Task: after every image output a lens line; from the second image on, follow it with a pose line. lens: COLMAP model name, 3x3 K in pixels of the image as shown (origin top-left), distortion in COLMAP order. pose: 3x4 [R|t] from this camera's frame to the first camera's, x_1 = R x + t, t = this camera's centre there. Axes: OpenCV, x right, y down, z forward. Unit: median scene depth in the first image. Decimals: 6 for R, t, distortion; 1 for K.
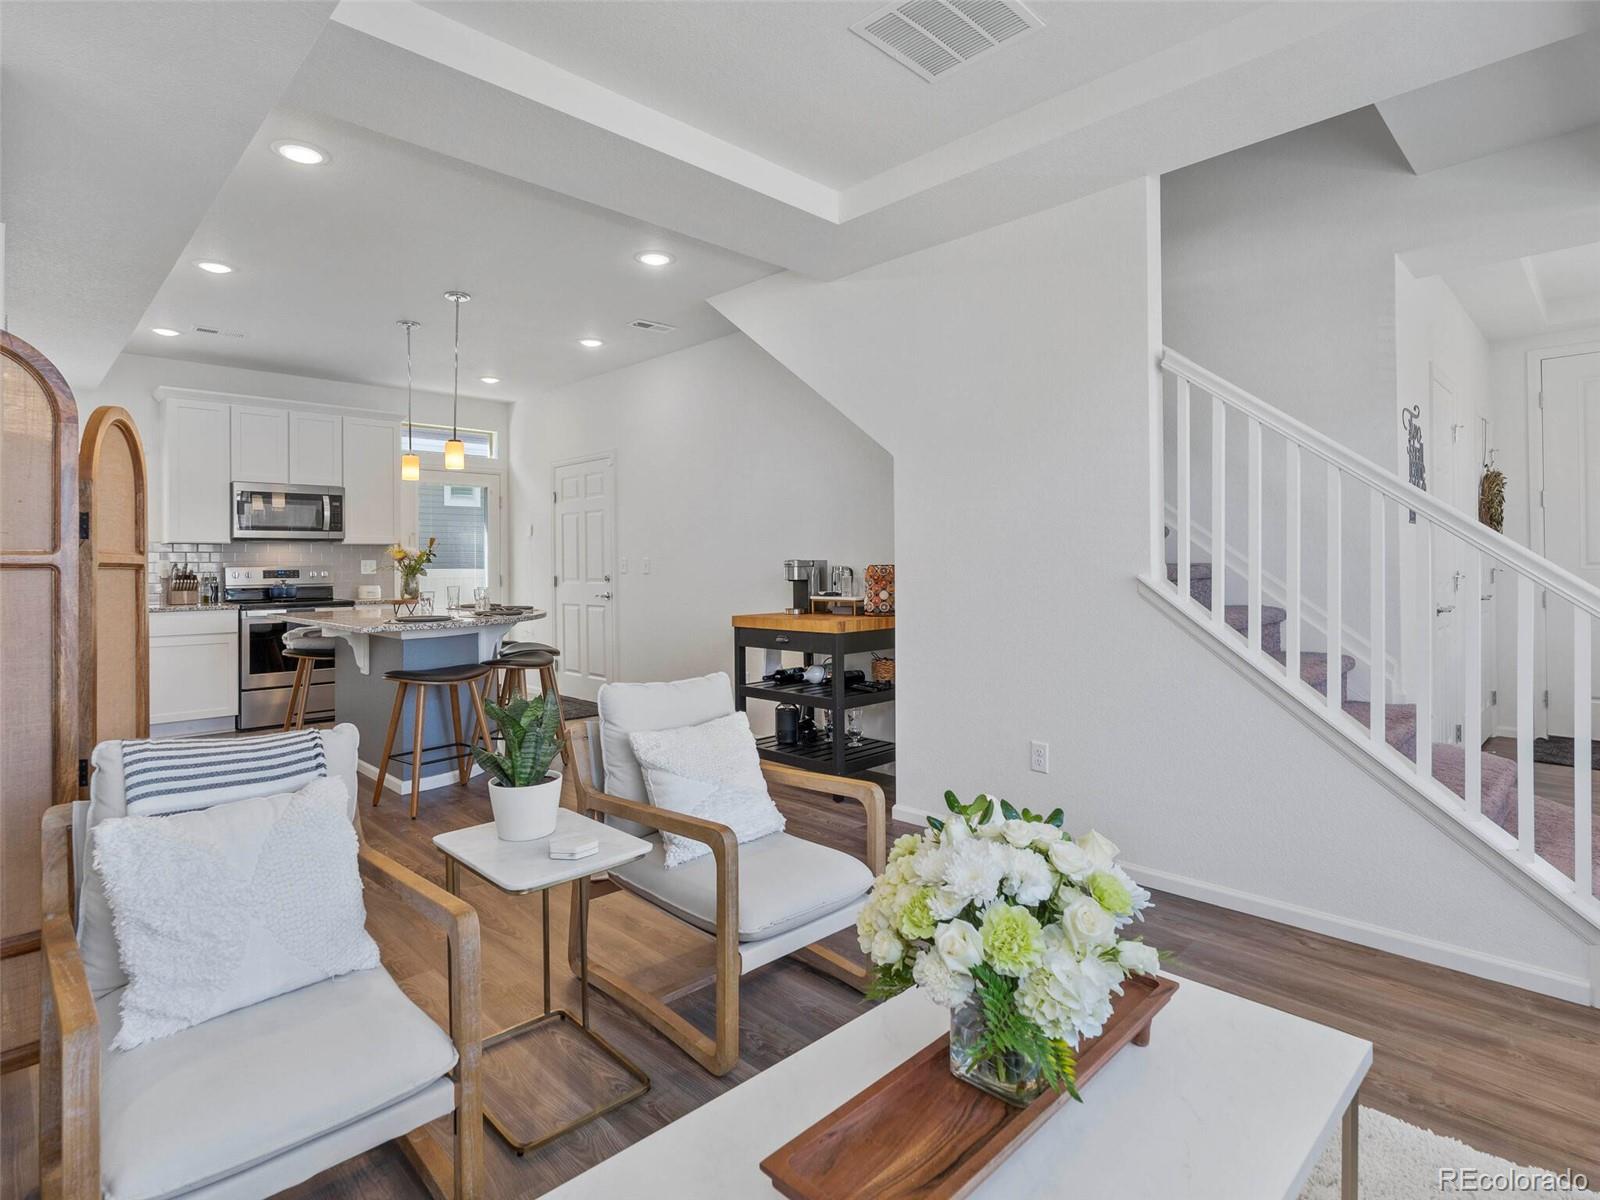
lens RADIAL K [[834.4, 0, 797.0], [0, 834.4, 554.5], [0, 0, 1]] dist [-0.001601, 0.000161]
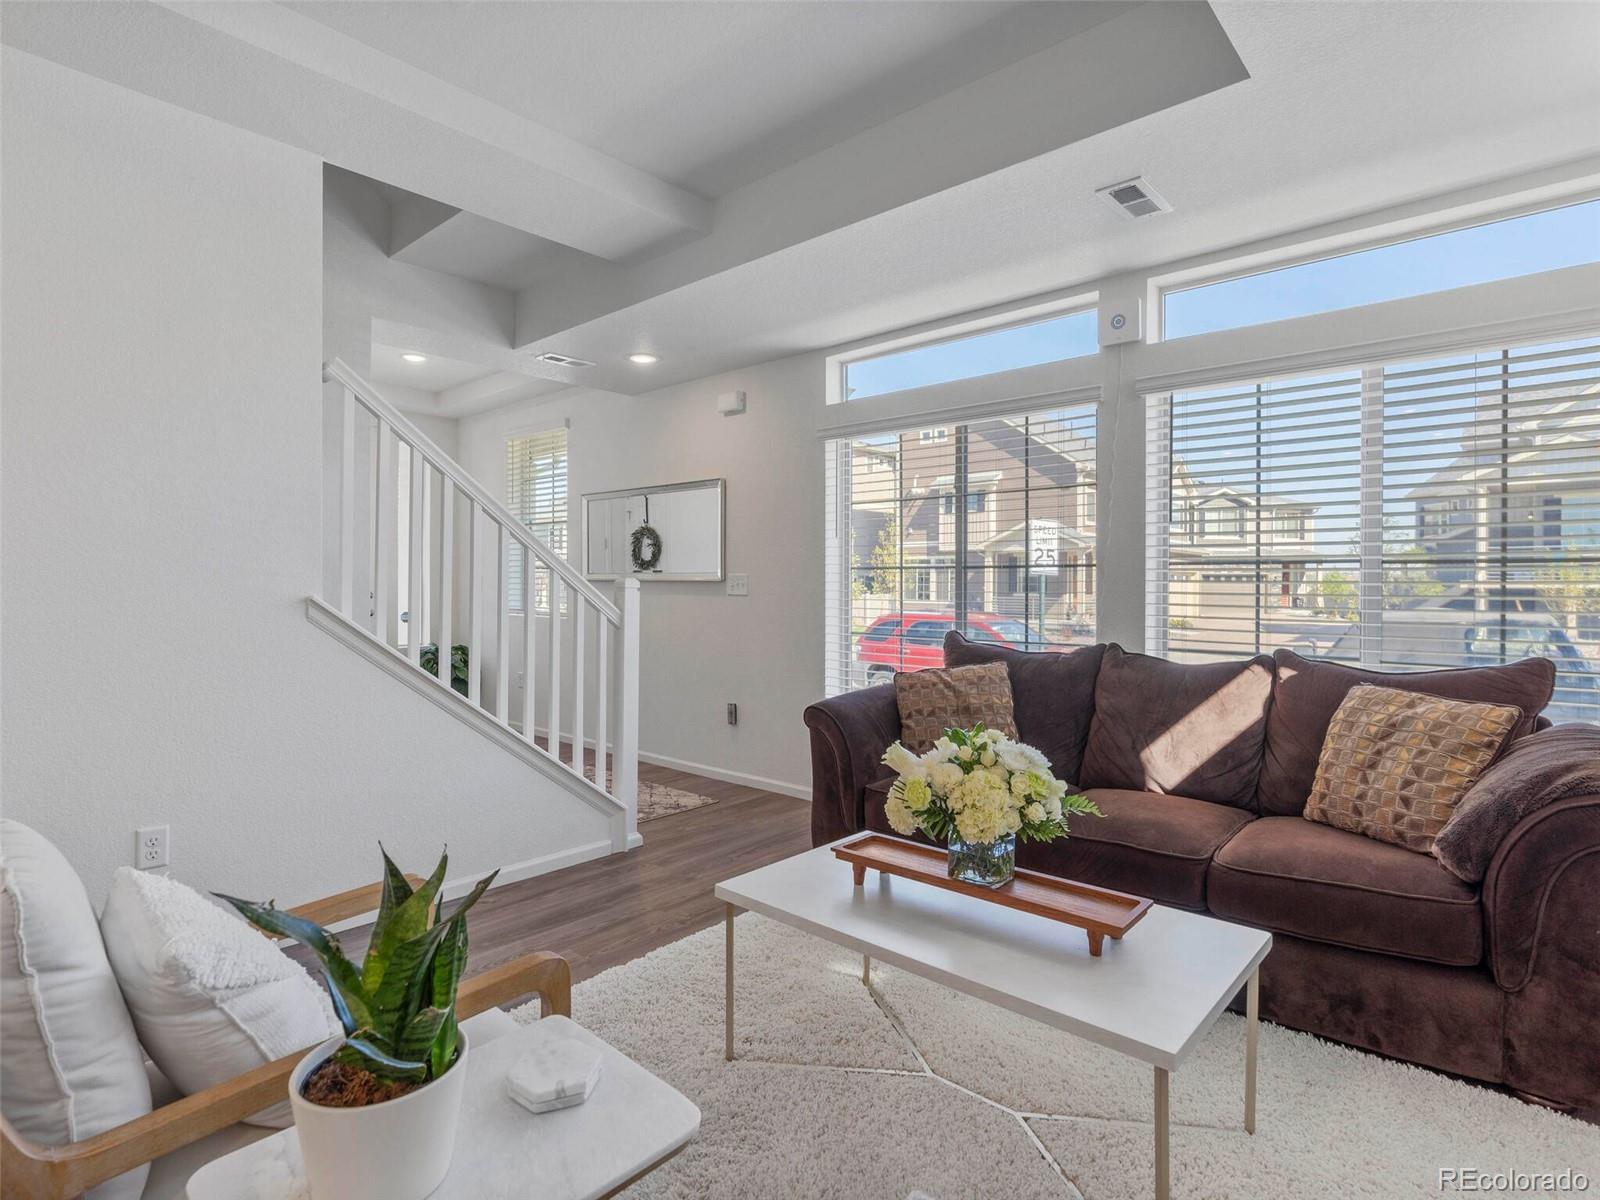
lens RADIAL K [[818.9, 0, 798.6], [0, 818.9, 590.2], [0, 0, 1]] dist [-0.005130, 0.000484]
pose [[-0.055460, 0.002122, 0.998459, -0.239365], [-0.013343, 0.999907, -0.002866, 0.006497], [-0.998372, -0.013481, -0.055426, 0.252252]]
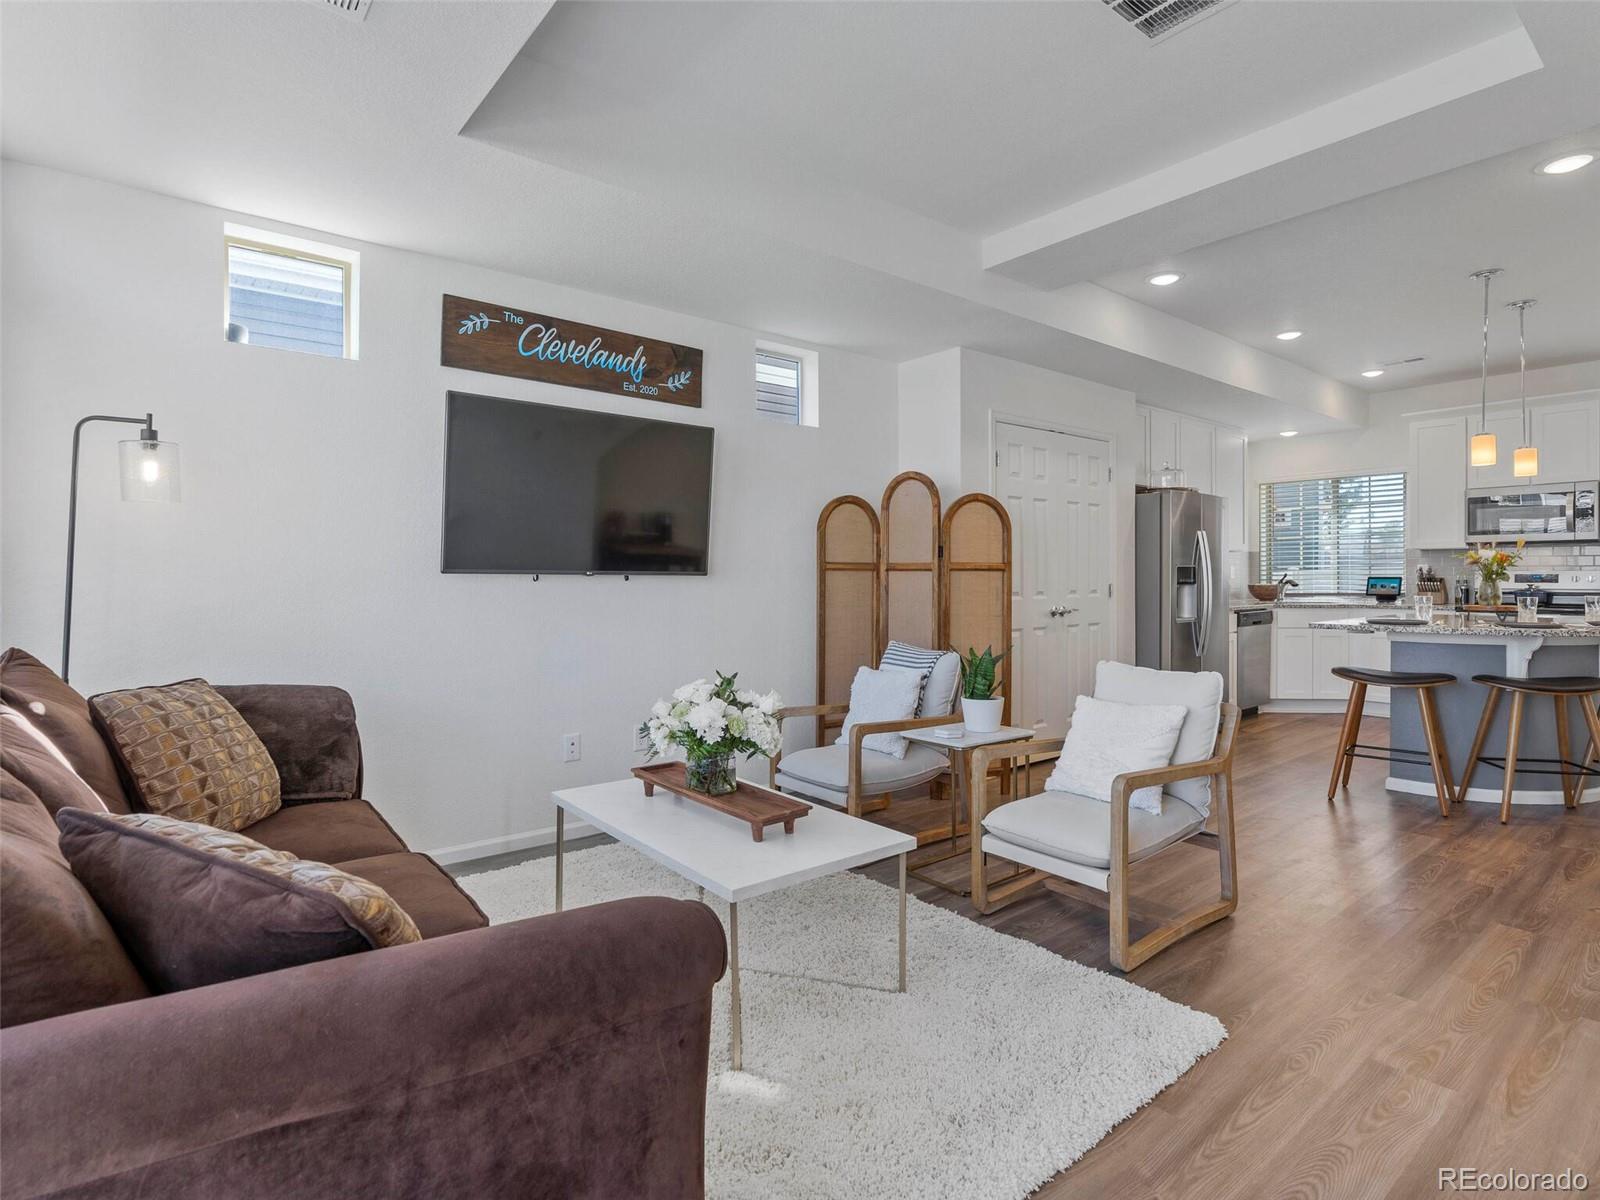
lens RADIAL K [[835.0, 0, 802.2], [0, 835.0, 572.7], [0, 0, 1]] dist [-0.004374, 0.000710]
pose [[-0.087003, 0.006125, -0.996189, 0.426257], [0.011312, 0.999923, 0.005160, 0.002530], [0.996144, -0.010820, -0.087066, 0.248766]]
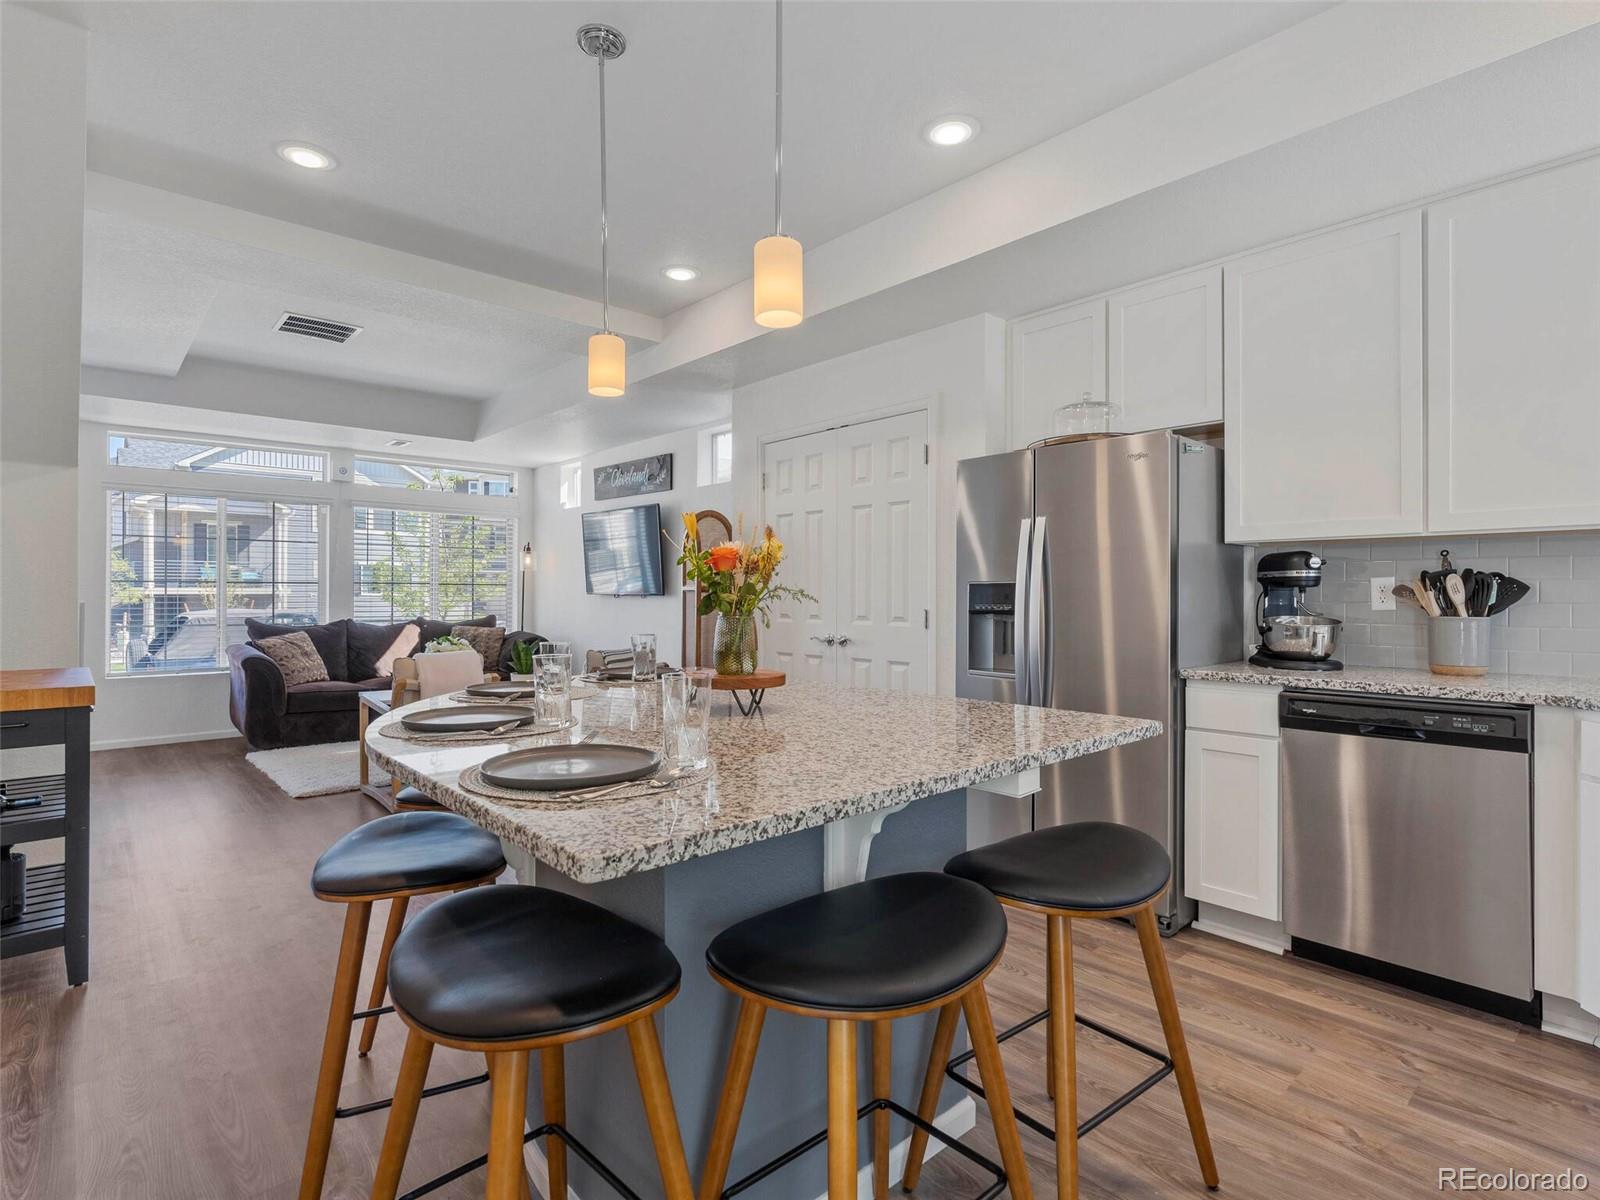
lens RADIAL K [[818.9, 0, 798.6], [0, 818.9, 590.2], [0, 0, 1]] dist [-0.005130, 0.000484]
pose [[-0.998965, 0.006419, 0.045025, -0.406935], [0.005749, 0.999871, -0.014984, 0.016433], [-0.045115, -0.014709, -0.998873, 1.104205]]
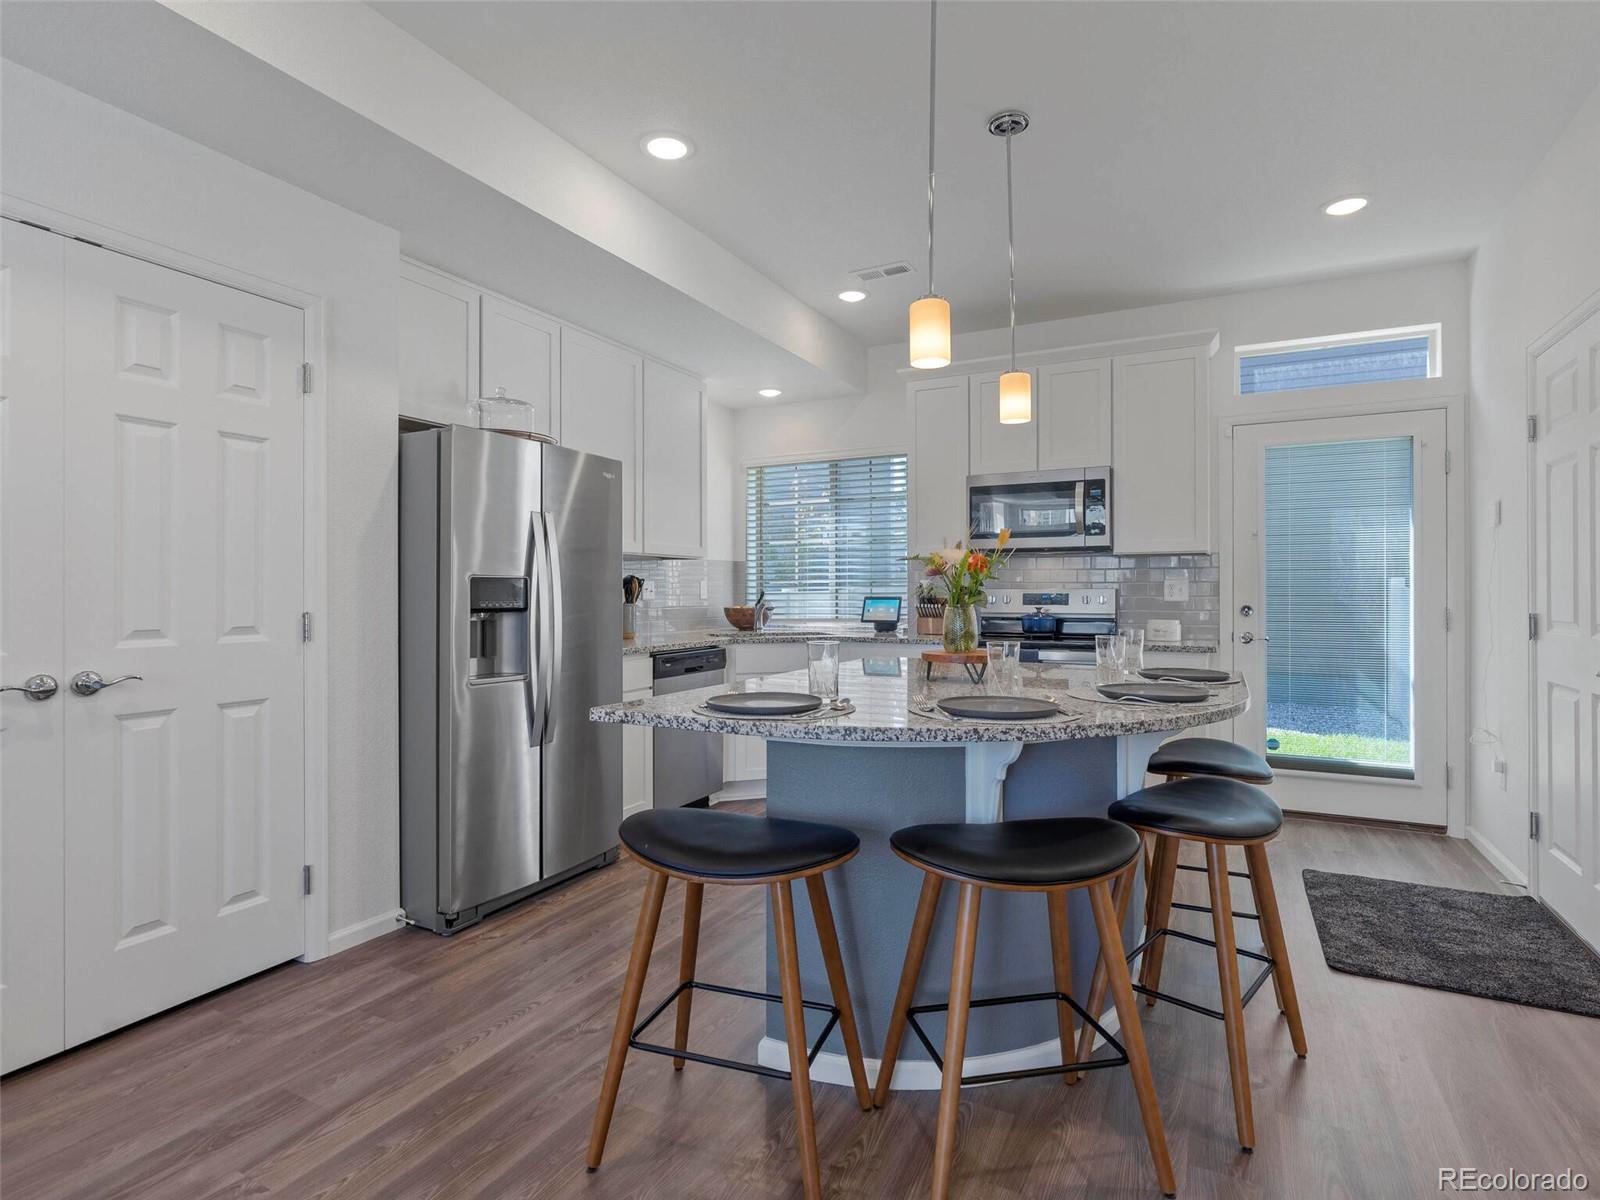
lens RADIAL K [[818.9, 0, 798.6], [0, 818.9, 590.2], [0, 0, 1]] dist [-0.005130, 0.000484]
pose [[0.313406, 0.005629, -0.949603, -0.017461], [0.005497, 0.999955, 0.007742, 0.009545], [0.949603, -0.007647, 0.313361, 0.598216]]
